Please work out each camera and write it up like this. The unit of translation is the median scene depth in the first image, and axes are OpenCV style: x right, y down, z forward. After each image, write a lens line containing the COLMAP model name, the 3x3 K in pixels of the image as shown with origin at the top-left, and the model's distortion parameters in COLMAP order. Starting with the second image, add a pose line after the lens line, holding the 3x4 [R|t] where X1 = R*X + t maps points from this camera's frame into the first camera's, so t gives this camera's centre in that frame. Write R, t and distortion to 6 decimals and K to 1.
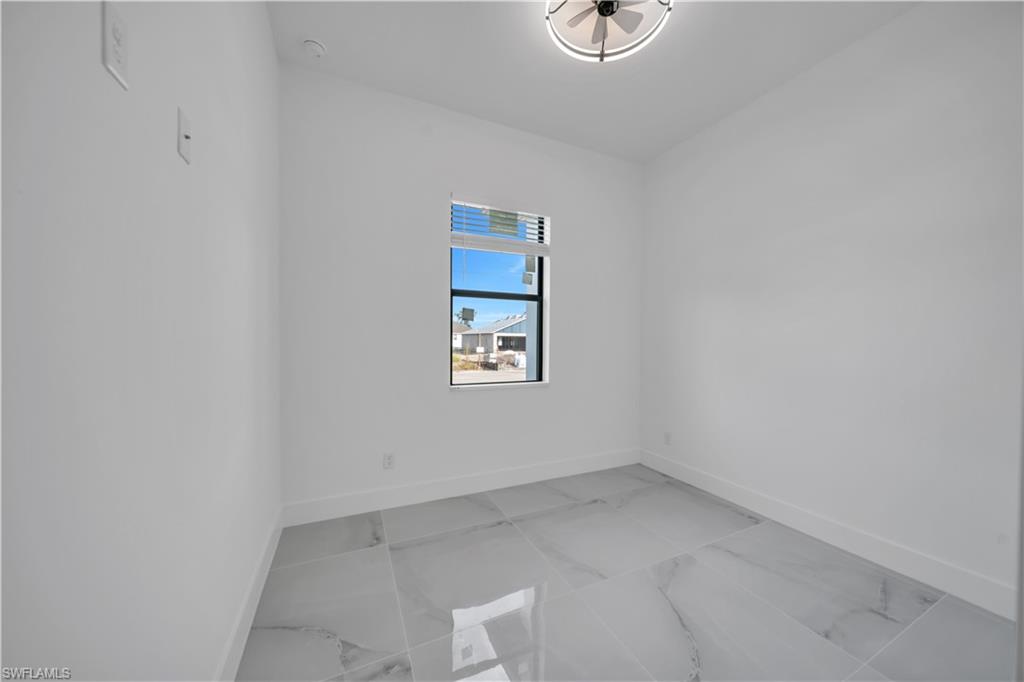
lens RADIAL K [[358.2, 0, 515.0], [0, 358.2, 341.5], [0, 0, 1]] dist [-0.008464, 0.000182]
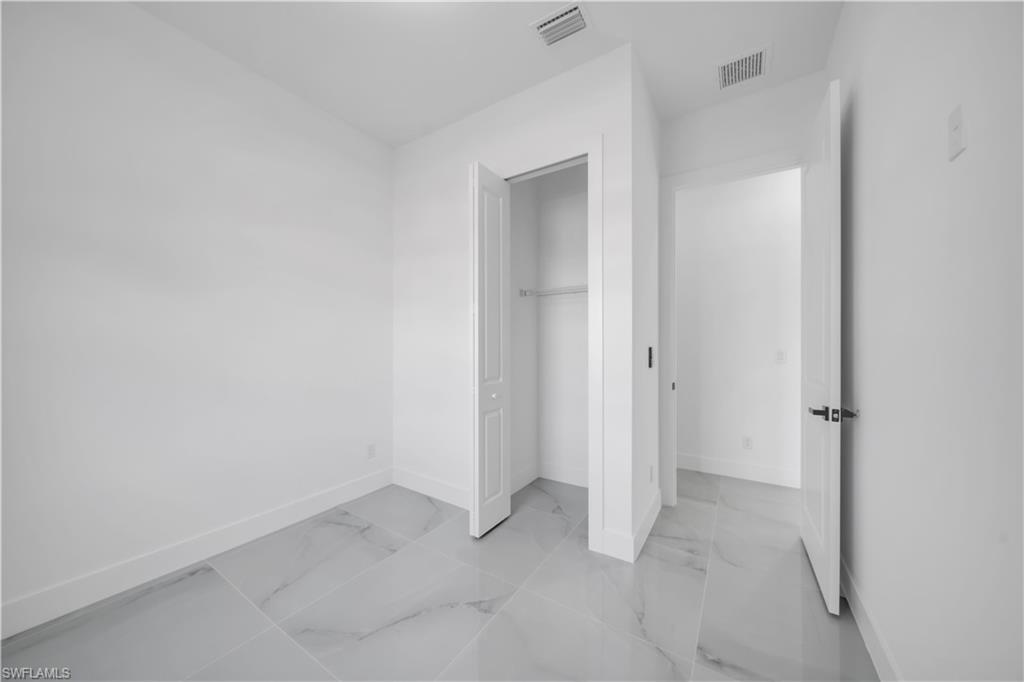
lens RADIAL K [[358.2, 0, 516.5], [0, 358.2, 338.9], [0, 0, 1]] dist [-0.008464, 0.000182]
pose [[-0.521267, -0.003437, 0.853387, -0.519114], [0.001487, 0.999987, 0.004935, -0.029342], [-0.853392, 0.003842, -0.521255, 1.133376]]
